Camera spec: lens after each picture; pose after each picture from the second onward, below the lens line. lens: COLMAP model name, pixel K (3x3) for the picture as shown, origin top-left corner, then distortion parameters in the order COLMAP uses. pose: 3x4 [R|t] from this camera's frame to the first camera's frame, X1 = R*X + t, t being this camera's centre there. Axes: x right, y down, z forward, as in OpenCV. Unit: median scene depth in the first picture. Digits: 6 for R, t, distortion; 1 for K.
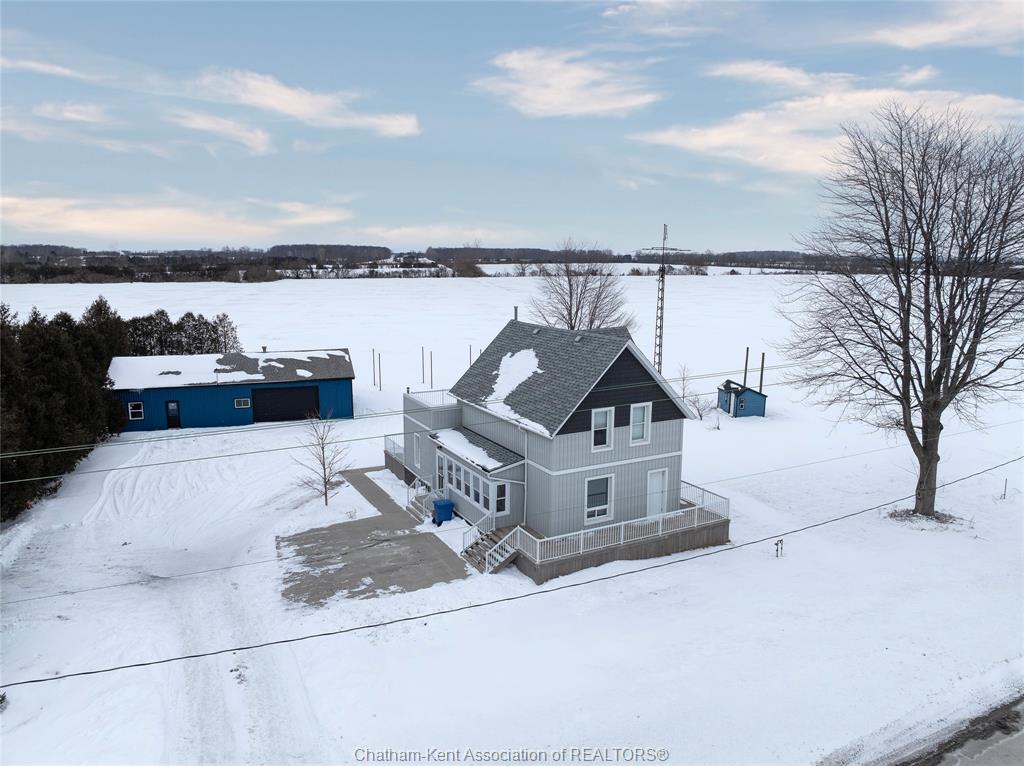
lens RADIAL K [[715.6, 0, 512.0], [0, 715.6, 383.0], [0, 0, 1]] dist [-0.026064, -0.027847]
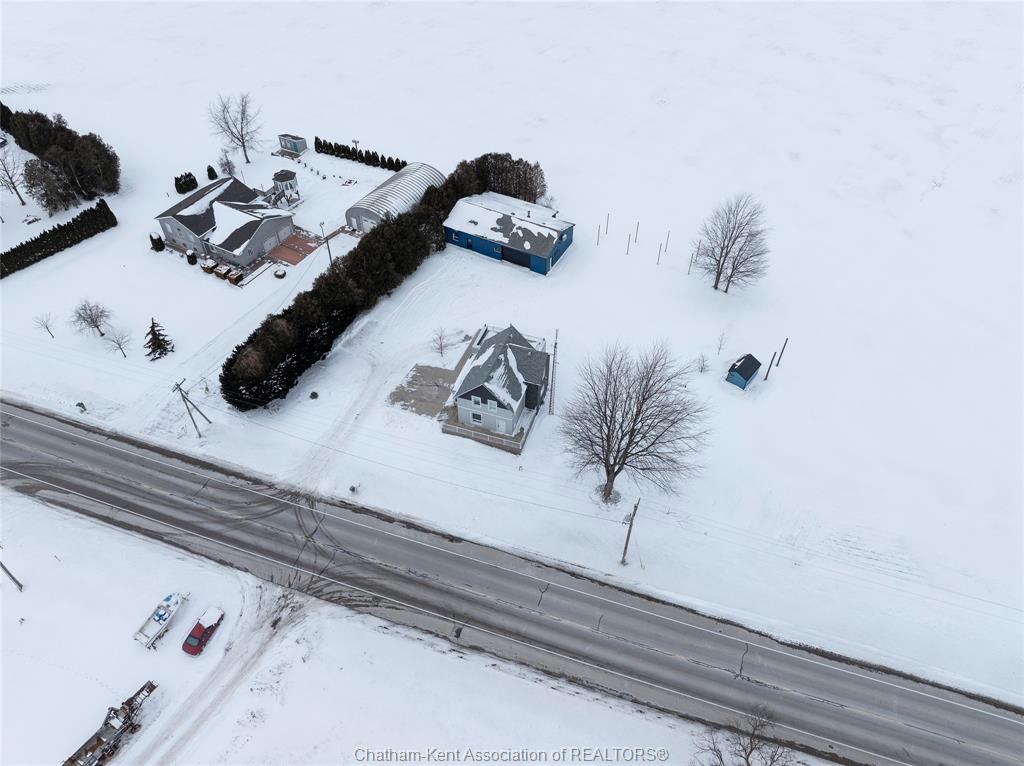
lens RADIAL K [[715.6, 0, 512.0], [0, 715.6, 383.0], [0, 0, 1]] dist [-0.026064, -0.027847]
pose [[0.682219, 0.527943, -0.505819, 1.317993], [-0.130214, 0.768487, 0.626476, -1.454156], [0.719459, -0.361529, 0.593022, -0.440581]]
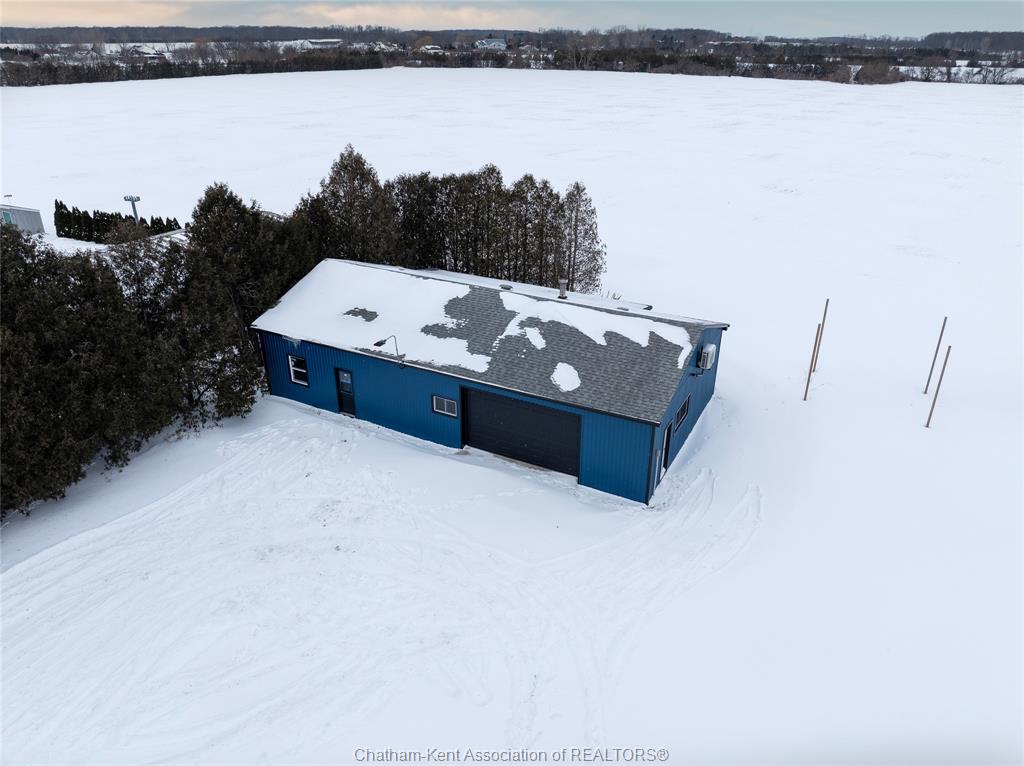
lens RADIAL K [[724.0, 0, 512.0], [0, 724.0, 383.0], [0, 0, 1]] dist [-0.061593, 0.035732]
pose [[0.689407, 0.315162, -0.652220, -0.028242], [-0.130218, 0.939644, 0.316406, -0.239812], [0.712573, -0.133202, 0.688837, 1.059049]]
